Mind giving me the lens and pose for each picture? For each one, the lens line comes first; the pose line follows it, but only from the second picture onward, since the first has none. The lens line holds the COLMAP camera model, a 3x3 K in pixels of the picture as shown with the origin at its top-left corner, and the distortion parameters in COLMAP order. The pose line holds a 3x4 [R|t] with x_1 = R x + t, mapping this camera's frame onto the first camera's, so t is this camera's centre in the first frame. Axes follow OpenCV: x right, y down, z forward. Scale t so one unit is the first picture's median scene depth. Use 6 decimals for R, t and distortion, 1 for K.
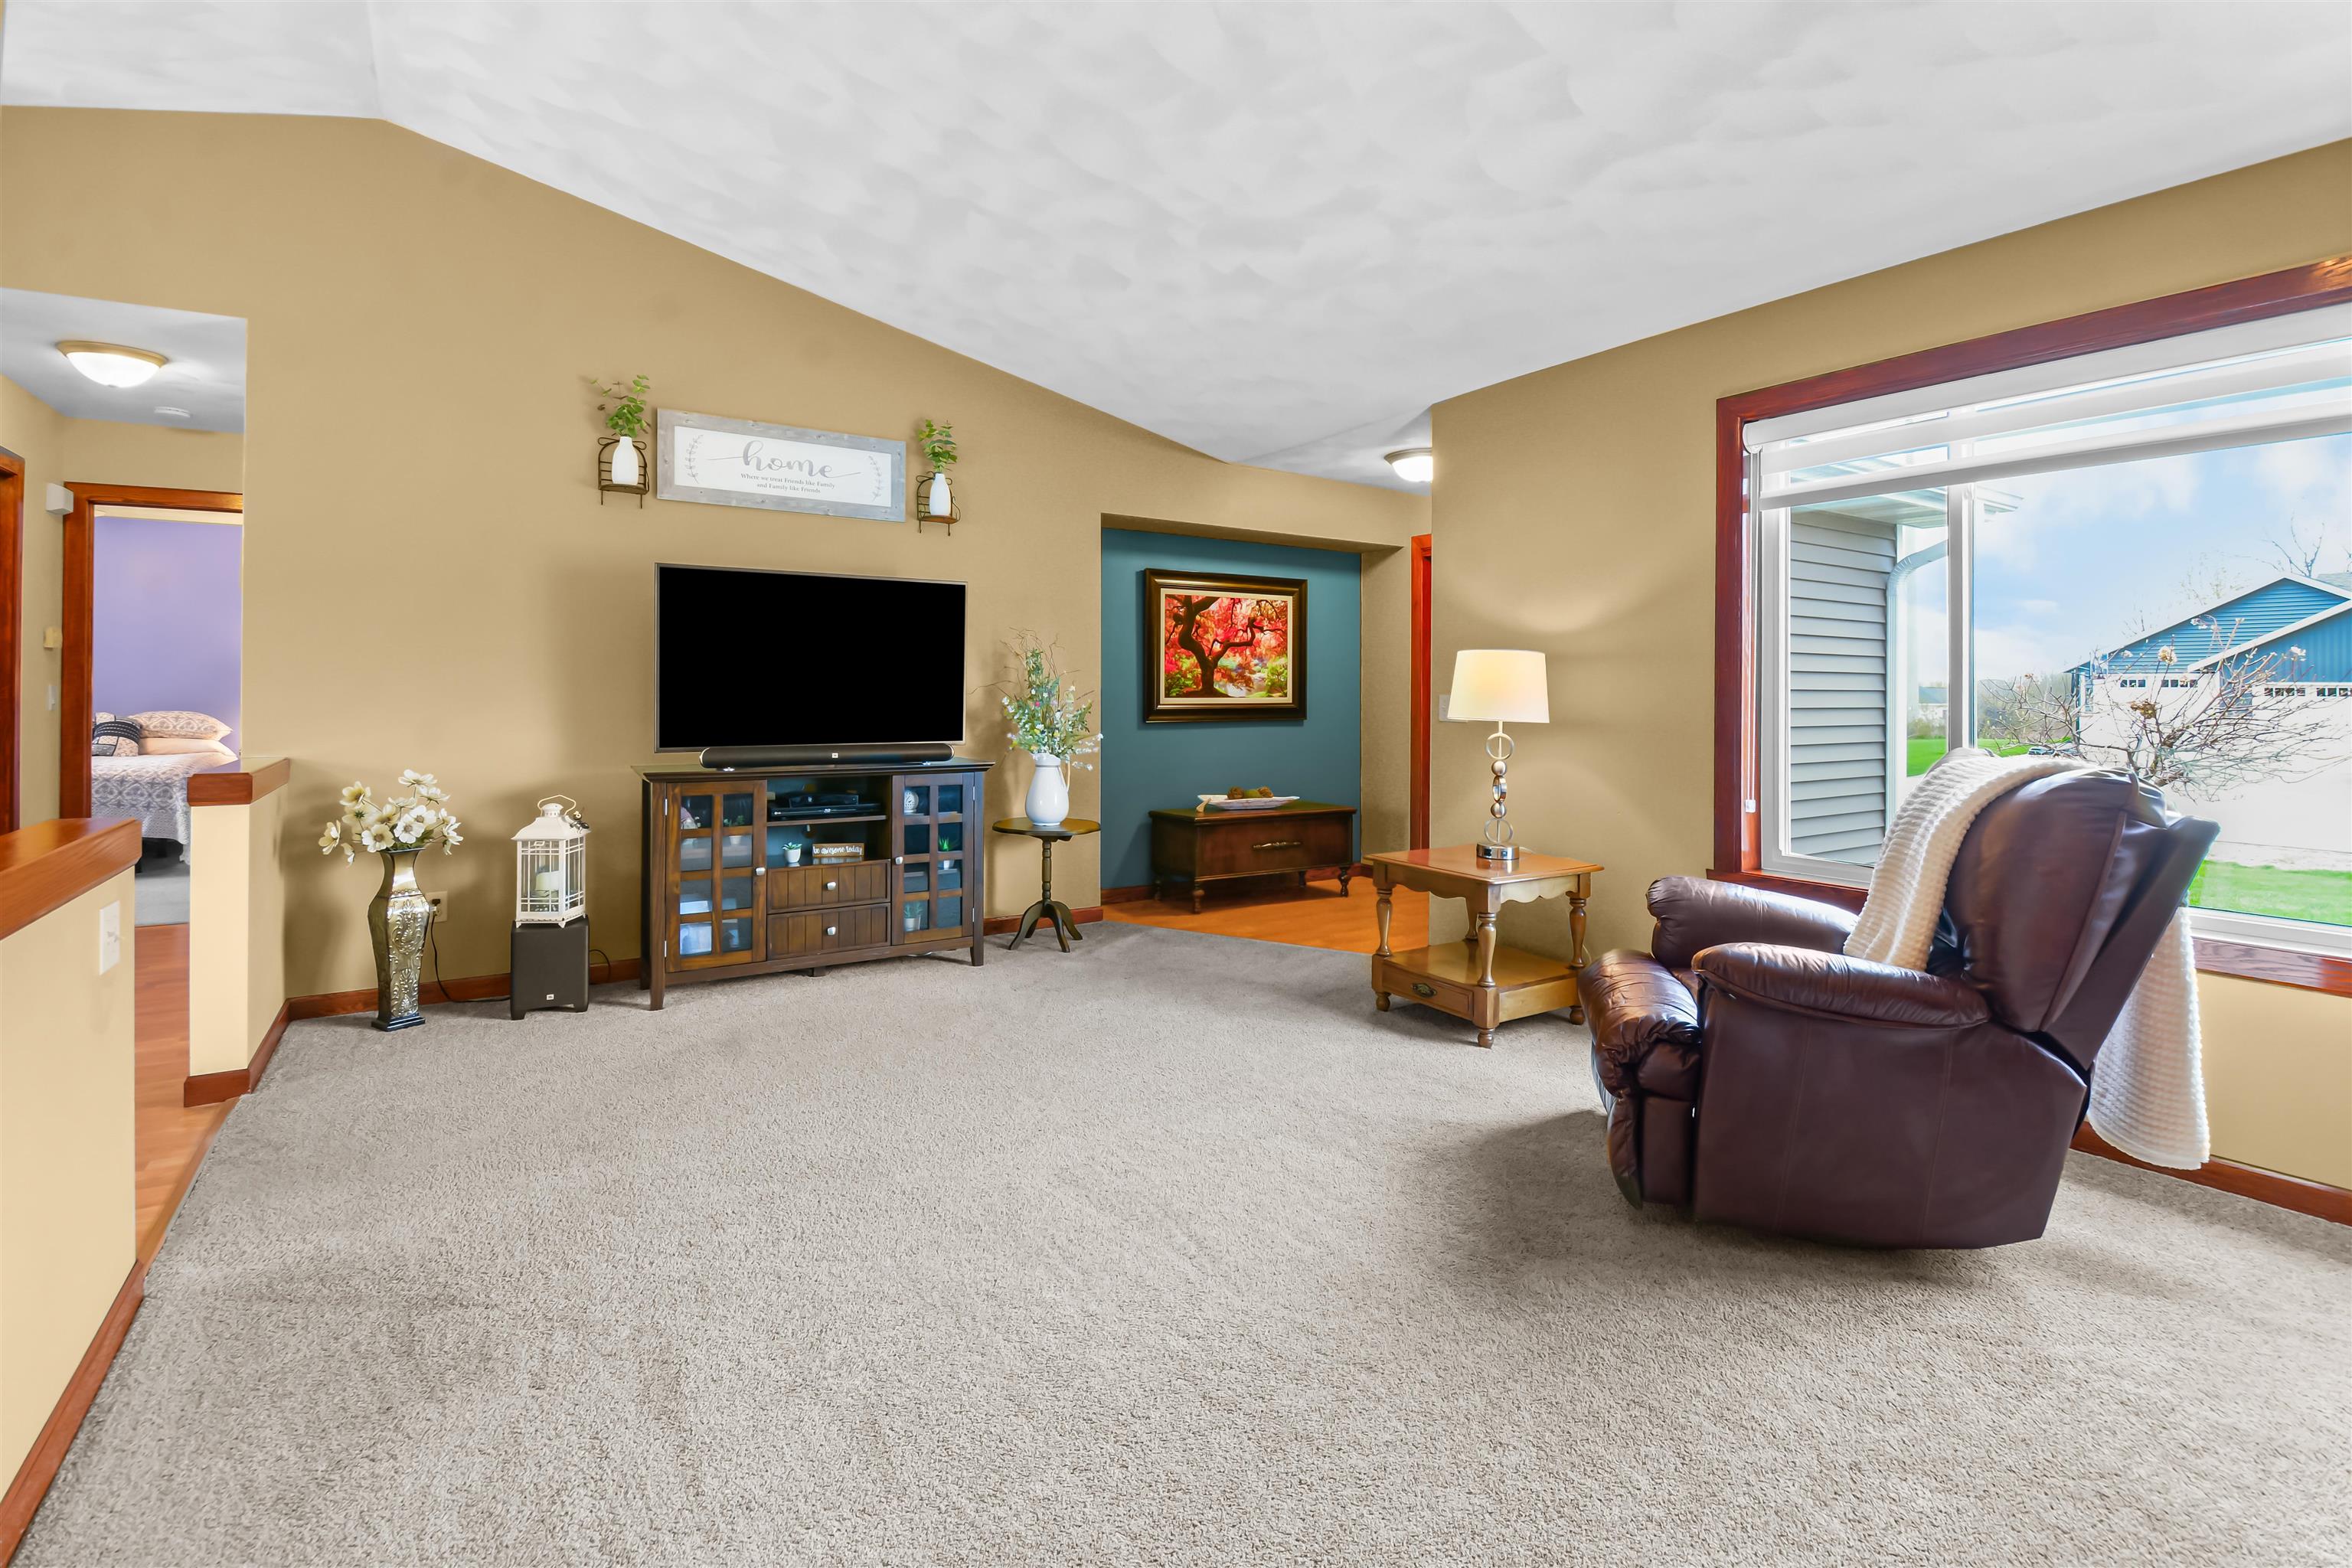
lens RADIAL K [[1071.8, 0, 1173.7], [0, 1071.8, 689.6], [0, 0, 1]] dist [-0.001508, -0.000511]
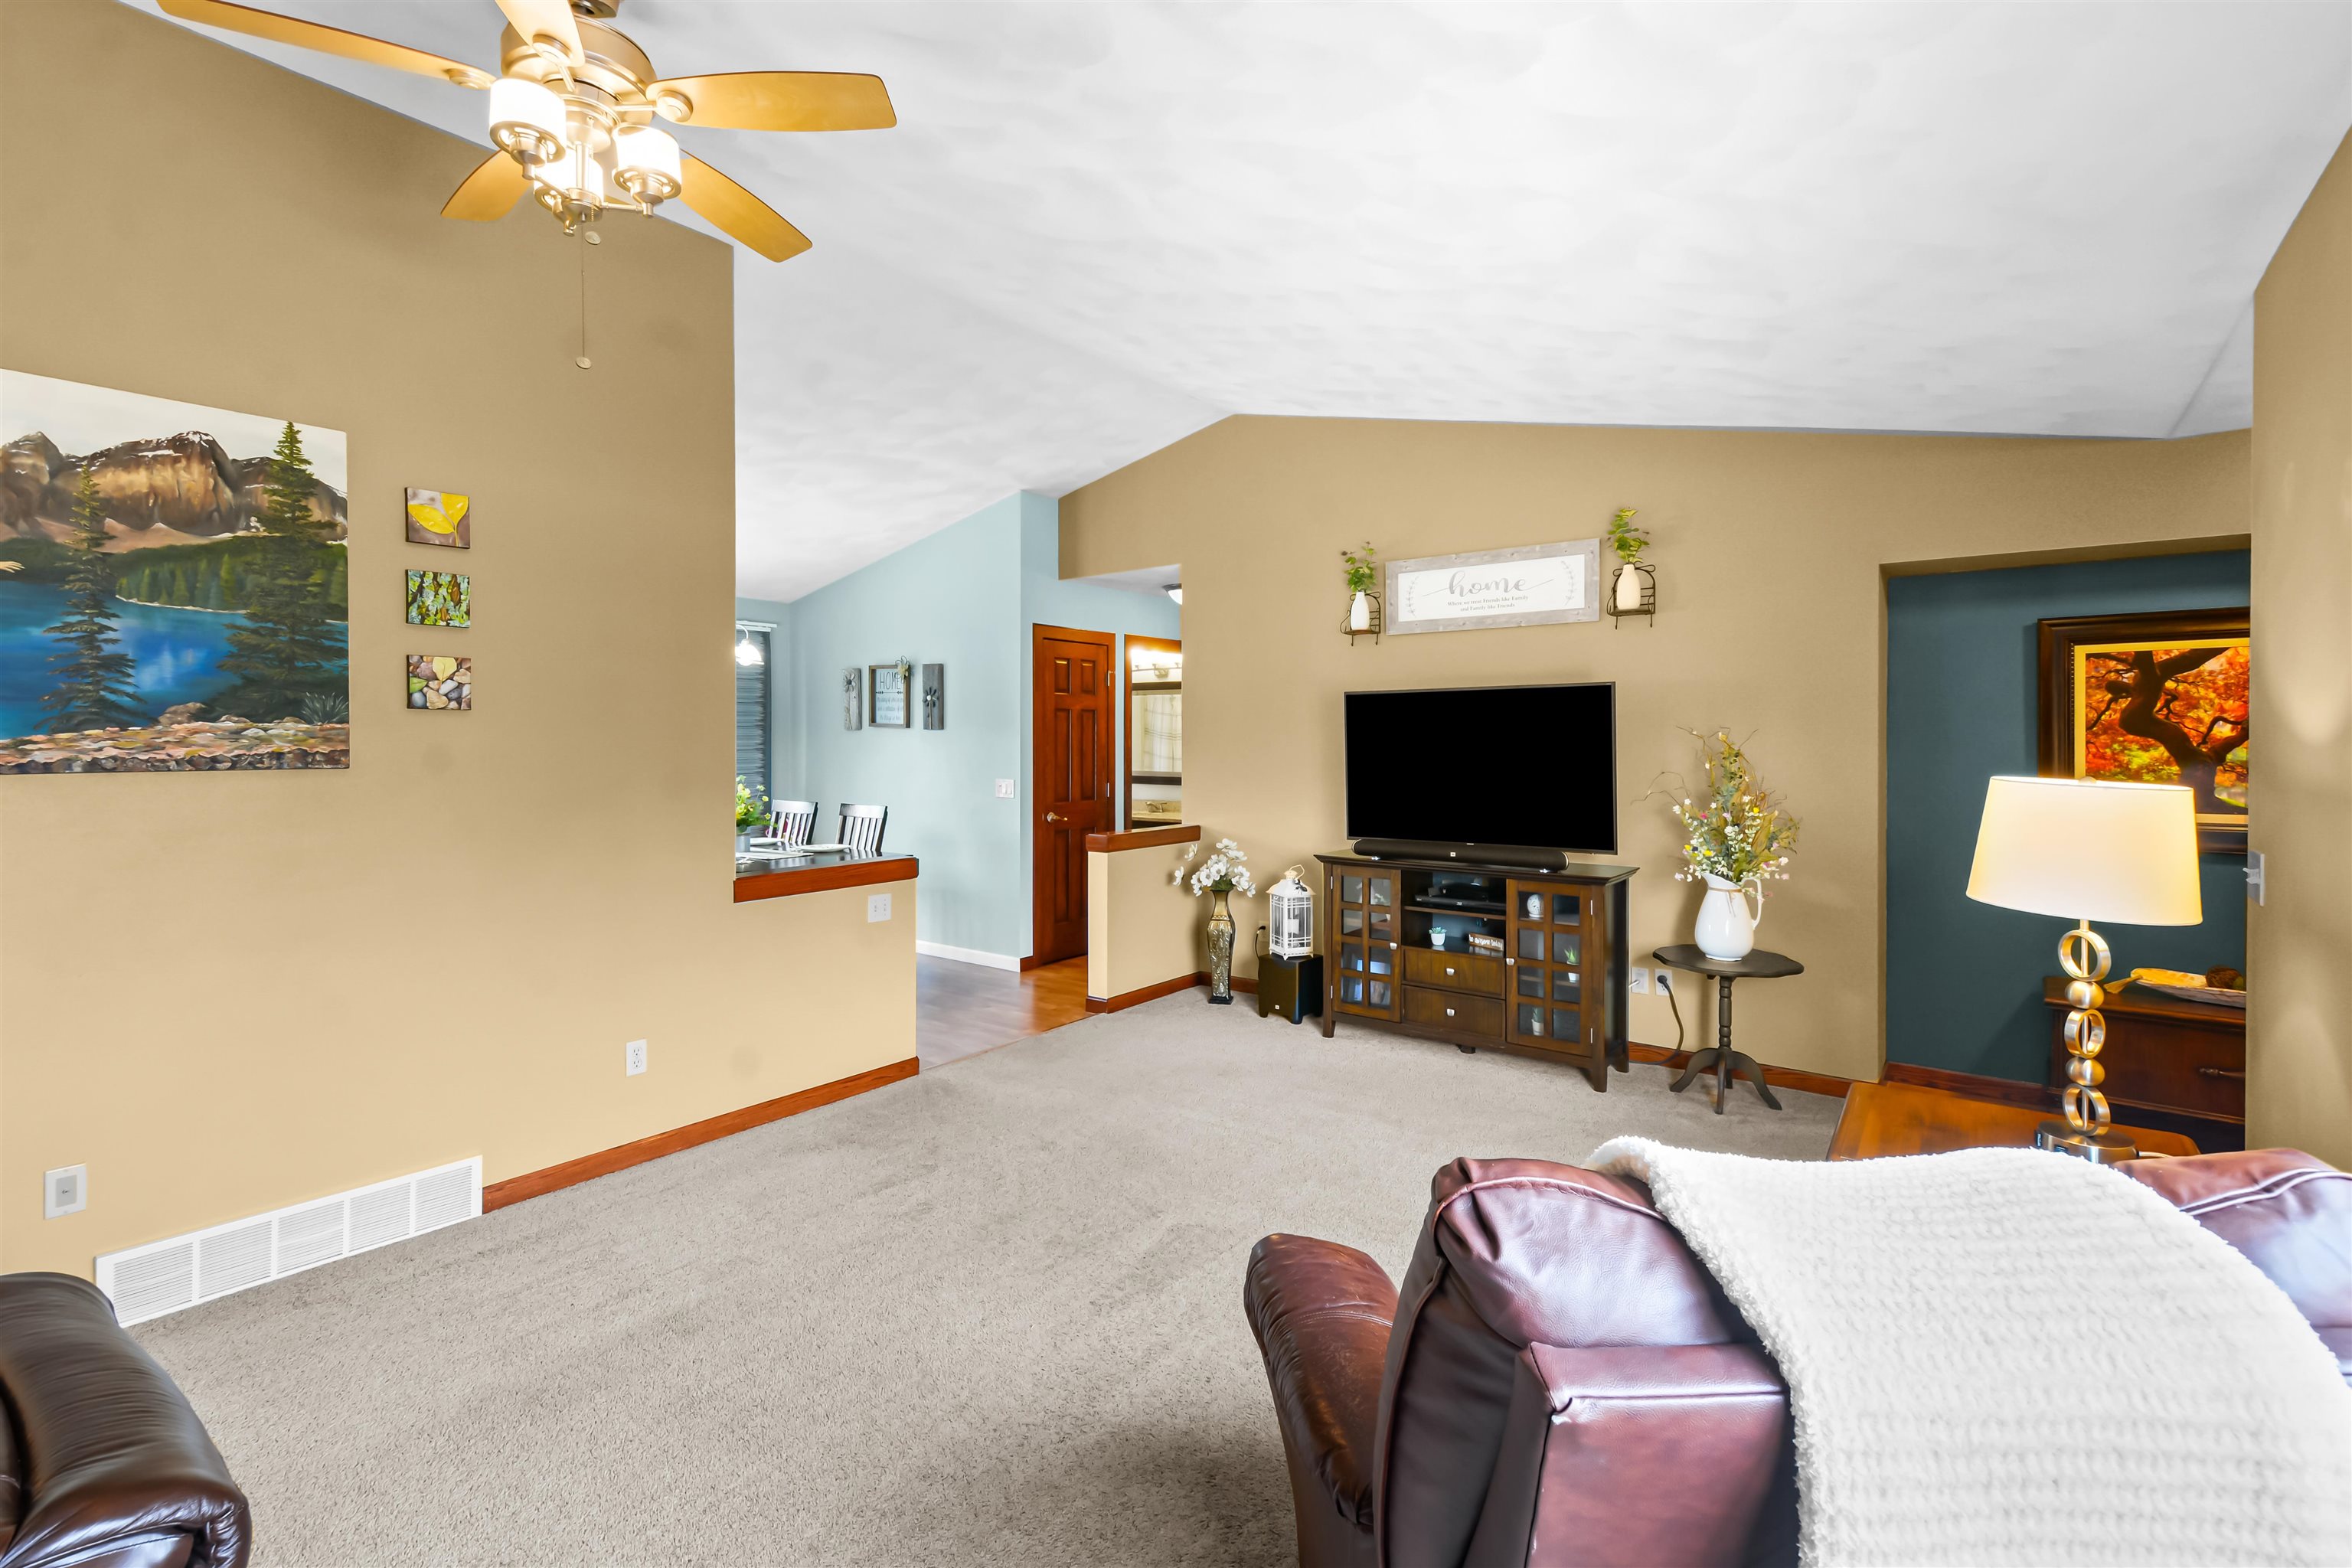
lens RADIAL K [[1054.4, 0, 1171.0], [0, 1054.4, 762.7], [0, 0, 1]] dist [0.003242, 0.000169]
pose [[0.330130, 0.012235, -0.943856, 0.428503], [0.006370, 0.999864, 0.015189, -0.036080], [0.943914, -0.011027, 0.330008, 0.255760]]
